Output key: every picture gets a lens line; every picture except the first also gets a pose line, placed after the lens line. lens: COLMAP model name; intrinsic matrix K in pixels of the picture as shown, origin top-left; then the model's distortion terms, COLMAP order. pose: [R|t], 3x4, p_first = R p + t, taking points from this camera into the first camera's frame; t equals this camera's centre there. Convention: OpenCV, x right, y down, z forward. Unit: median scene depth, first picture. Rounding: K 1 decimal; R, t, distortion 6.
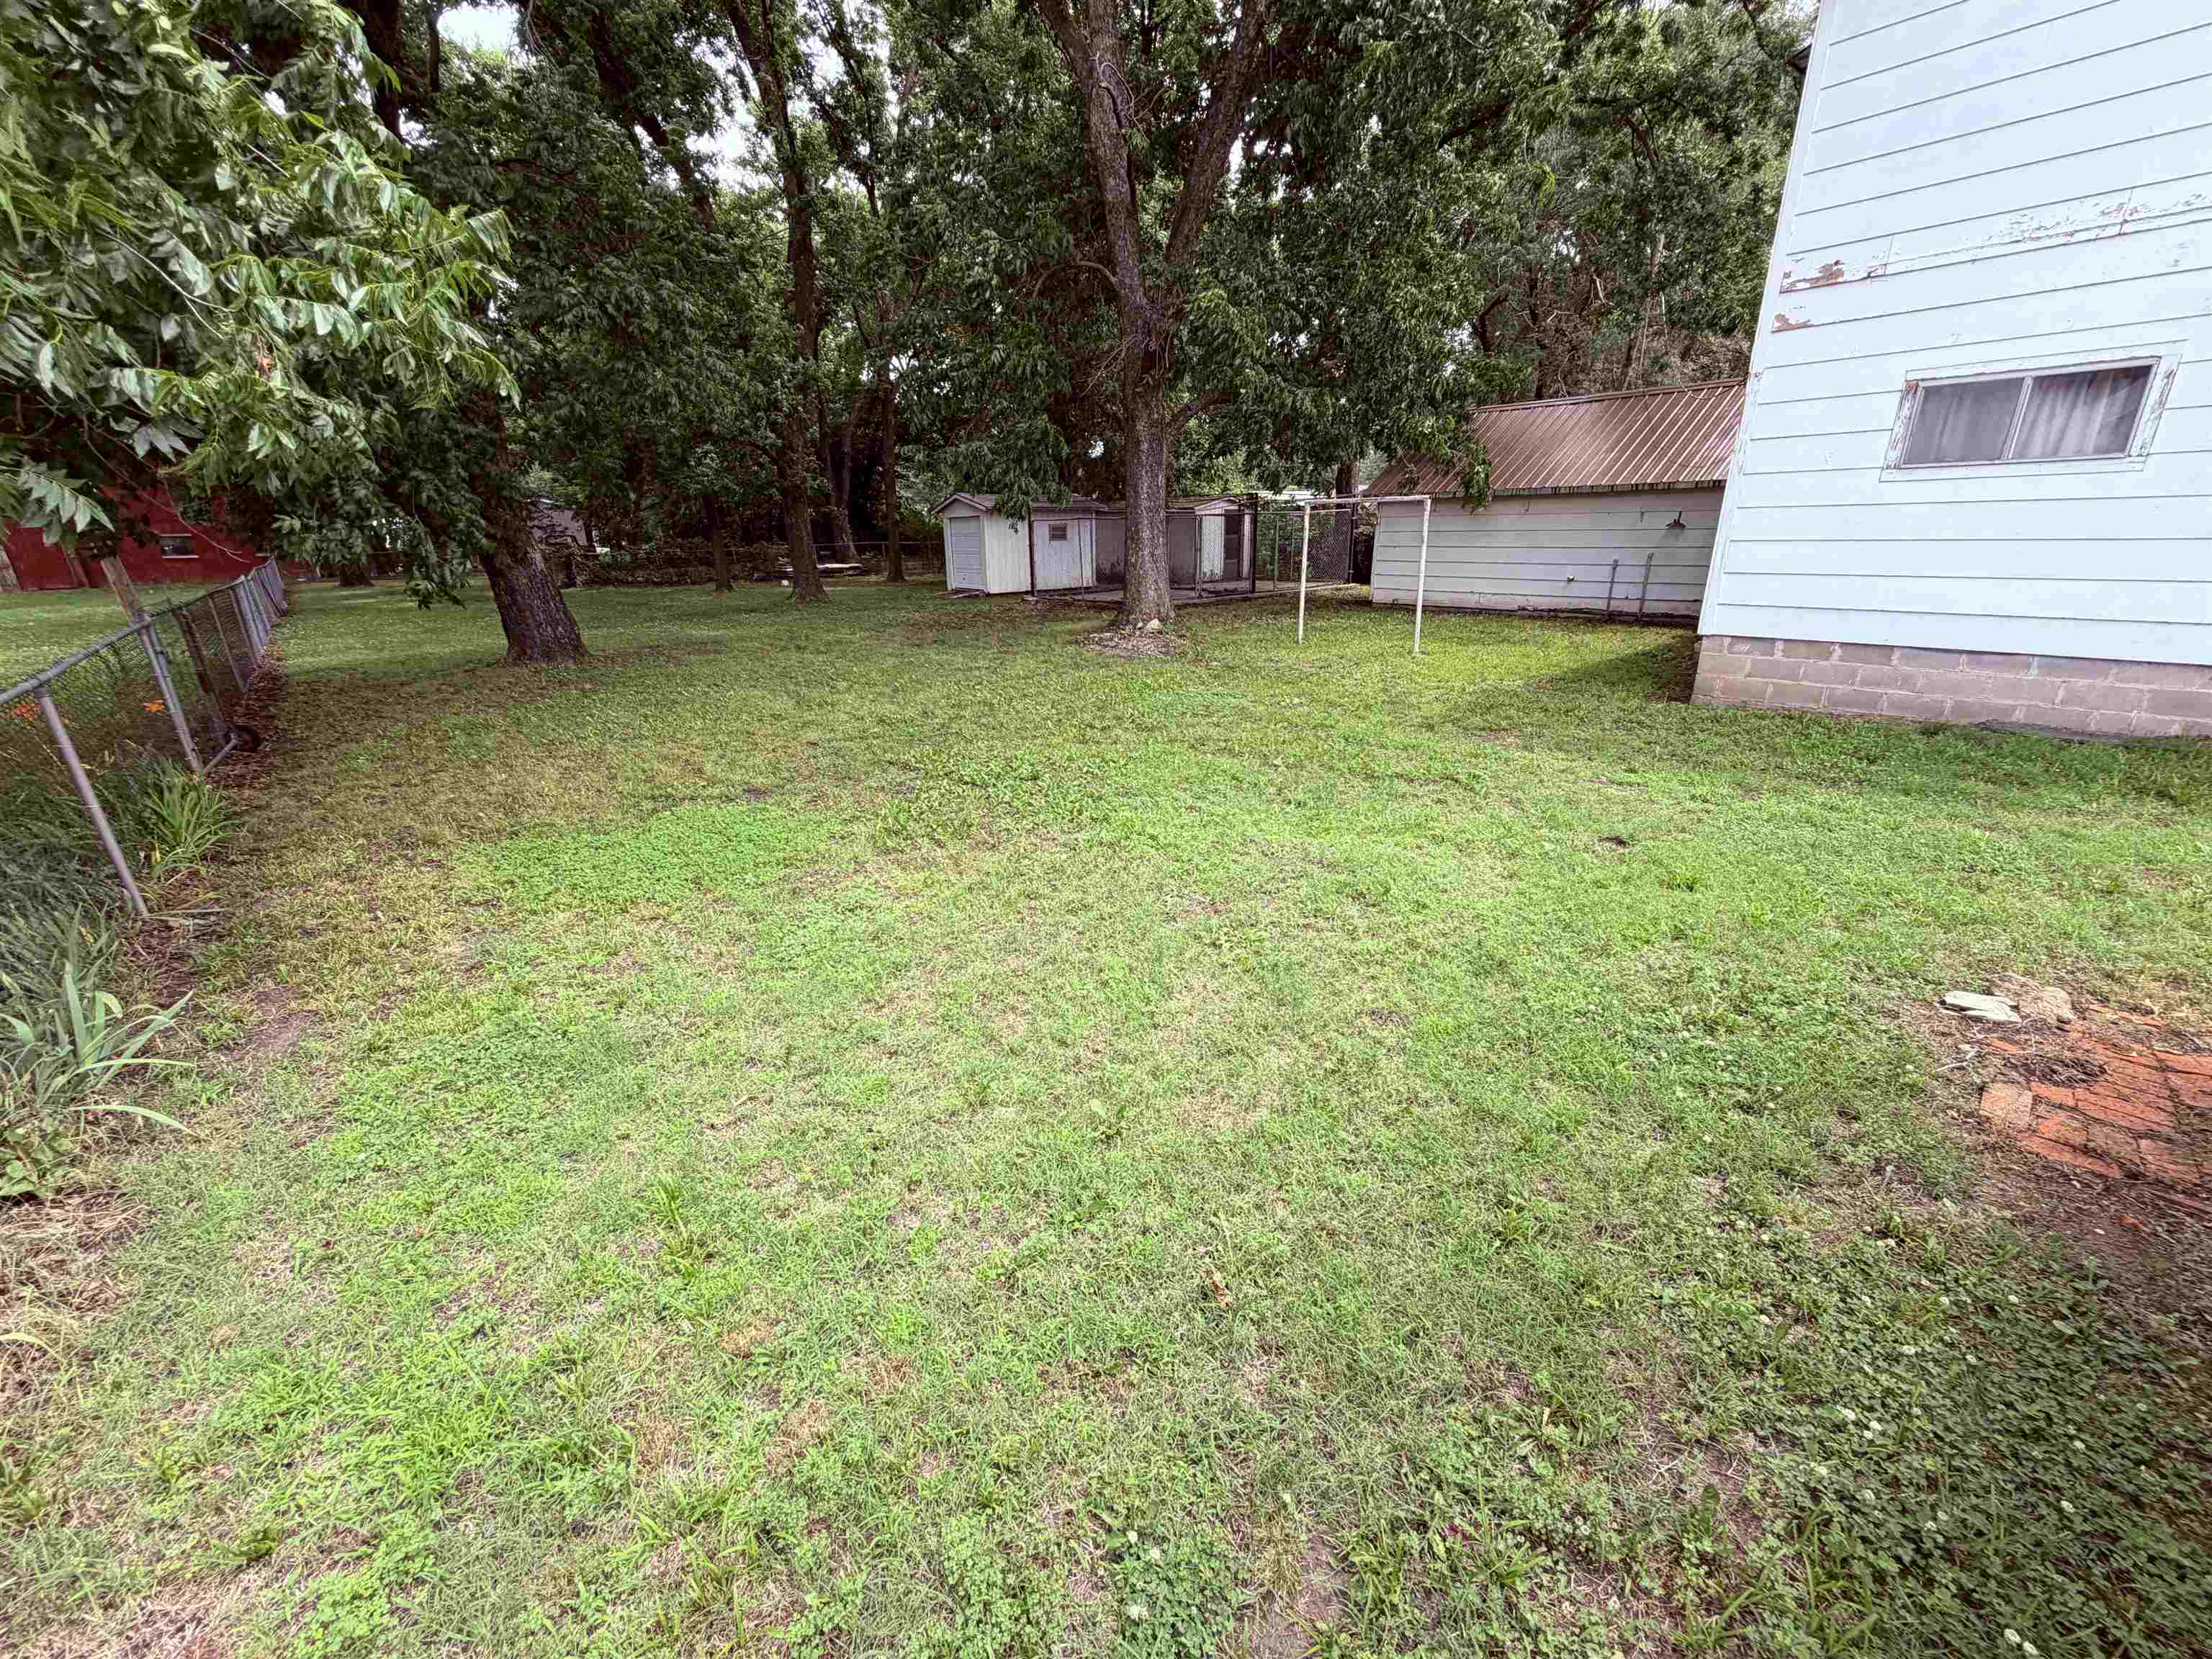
lens RADIAL K [[869.6, 0, 1106.0], [0, 869.6, 829.5], [0, 0, 1]] dist [0.007024, 0.000155]
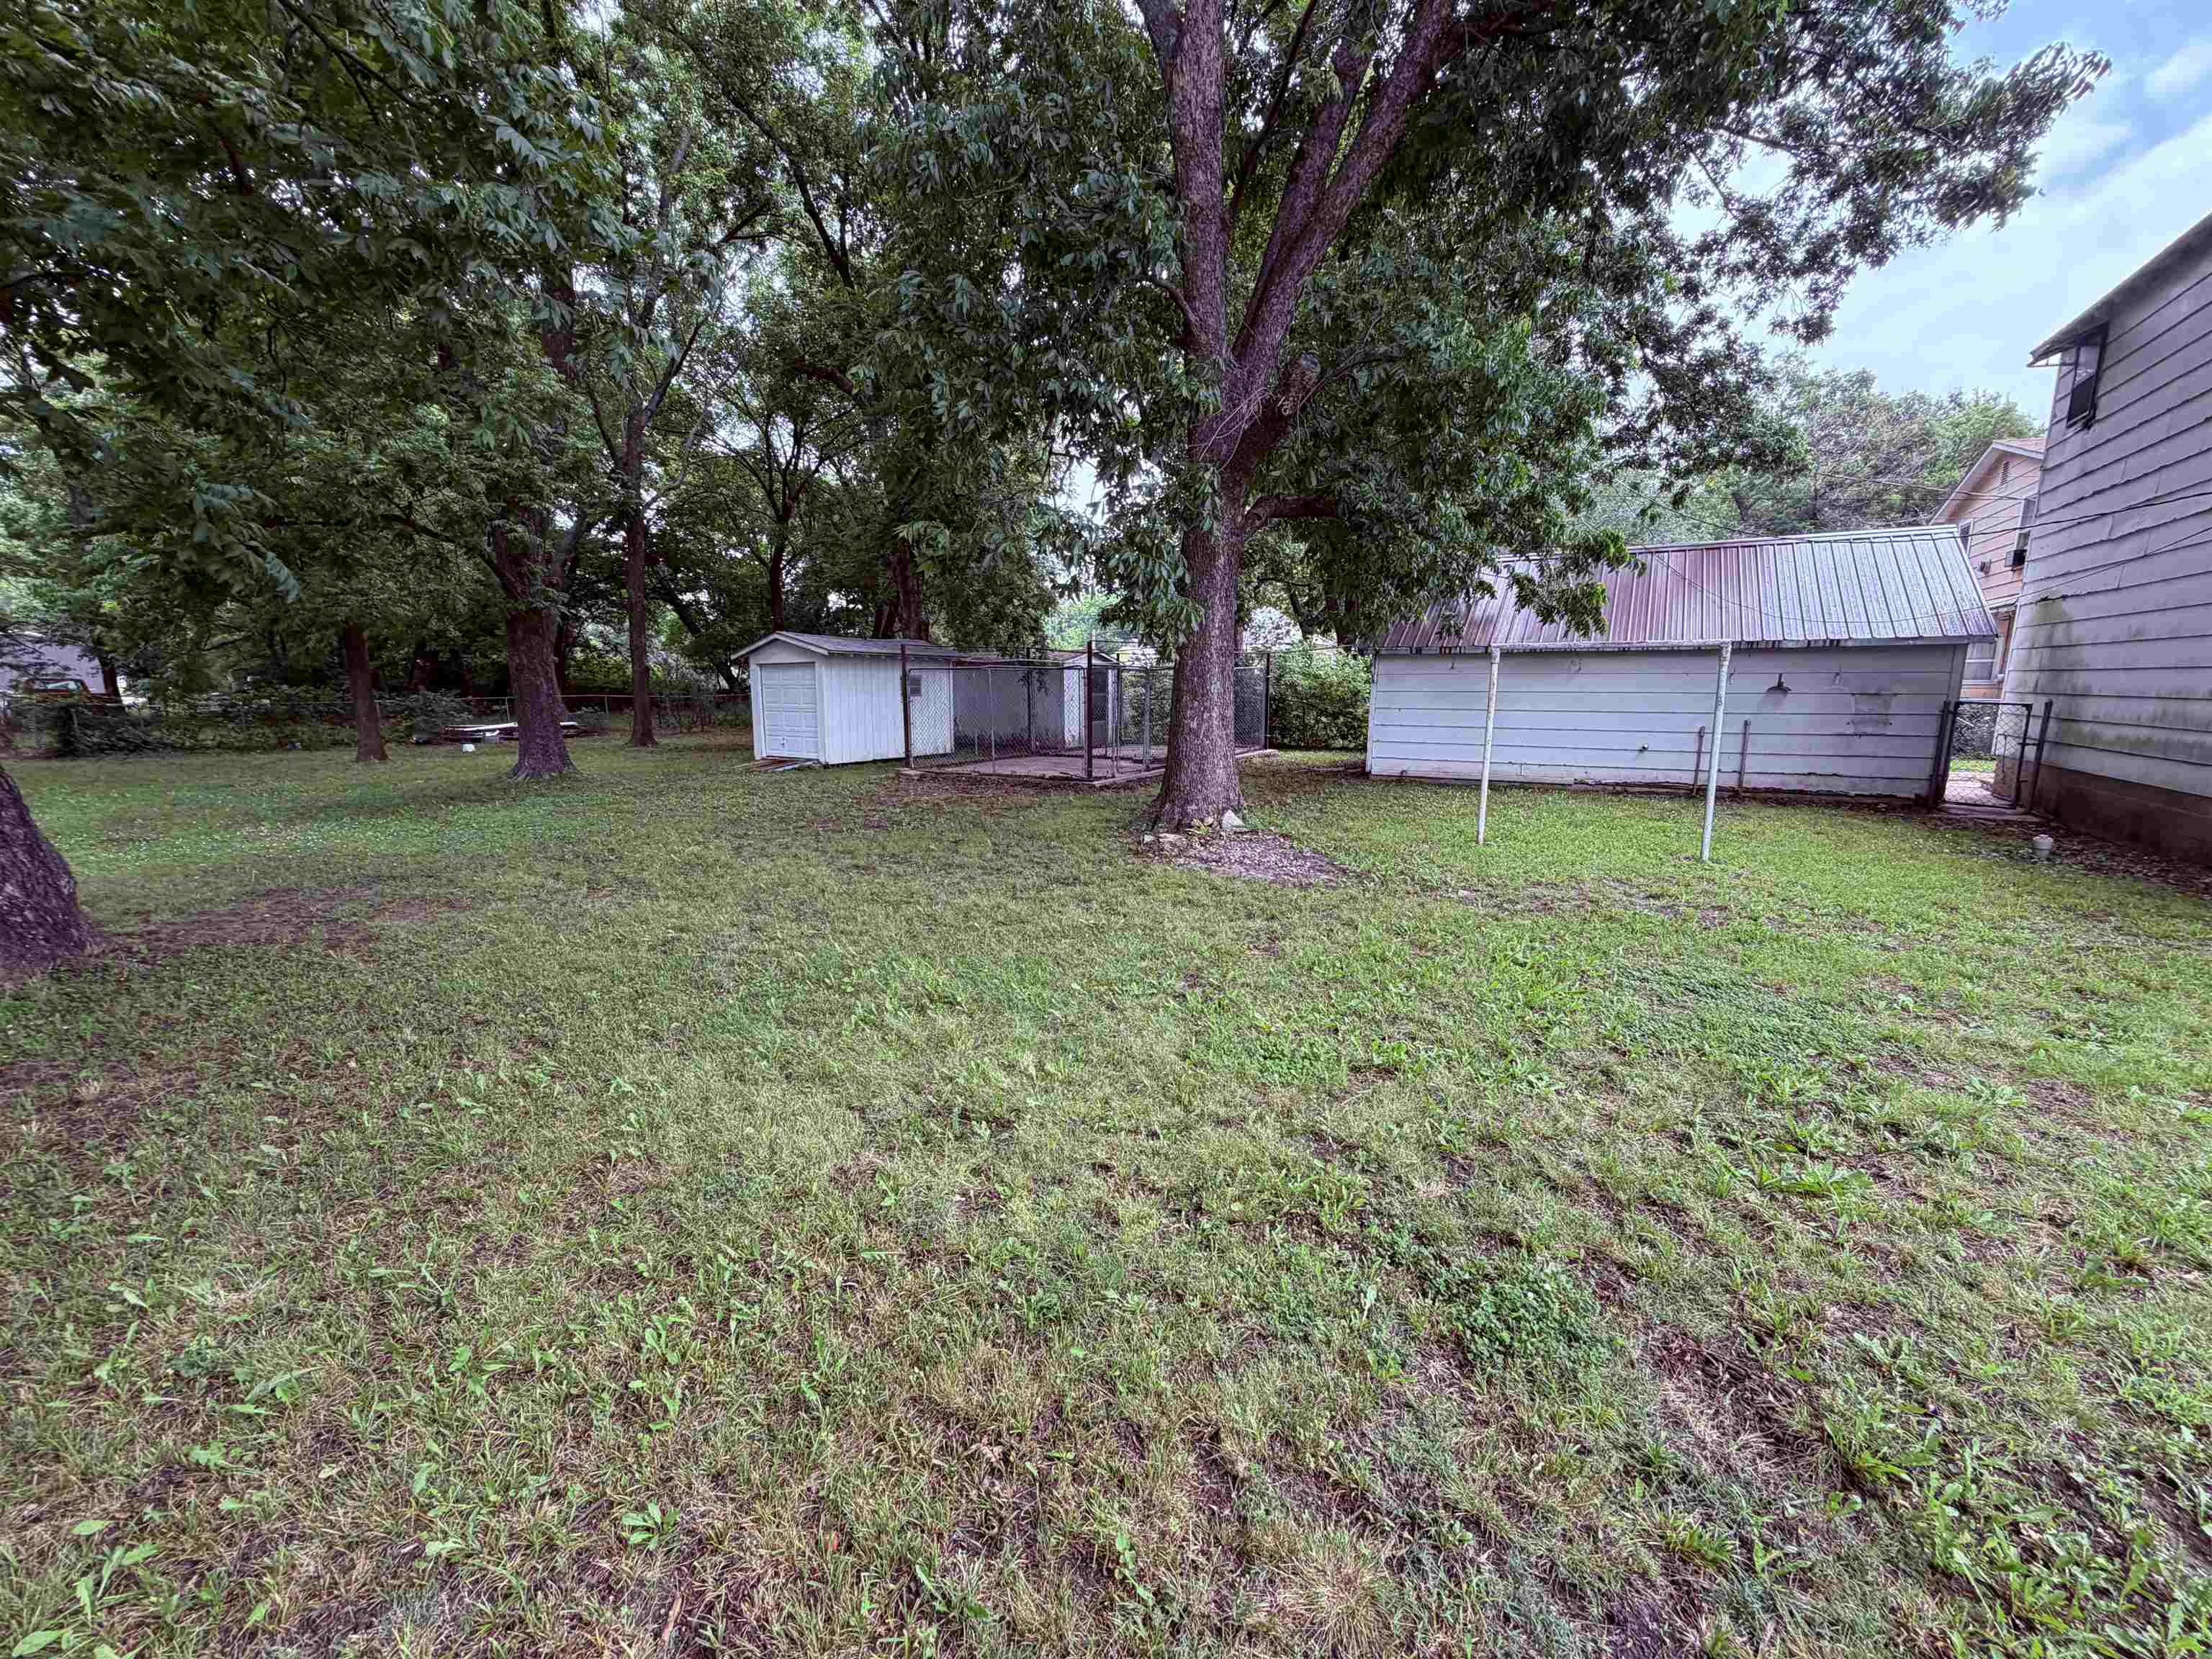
lens RADIAL K [[869.6, 0, 1106.0], [0, 869.6, 829.5], [0, 0, 1]] dist [0.007024, 0.000155]
pose [[0.945669, -0.031707, 0.323582, -0.151648], [0.088134, 0.982970, -0.161251, -0.078039], [-0.312959, 0.181008, 0.932359, 0.254163]]
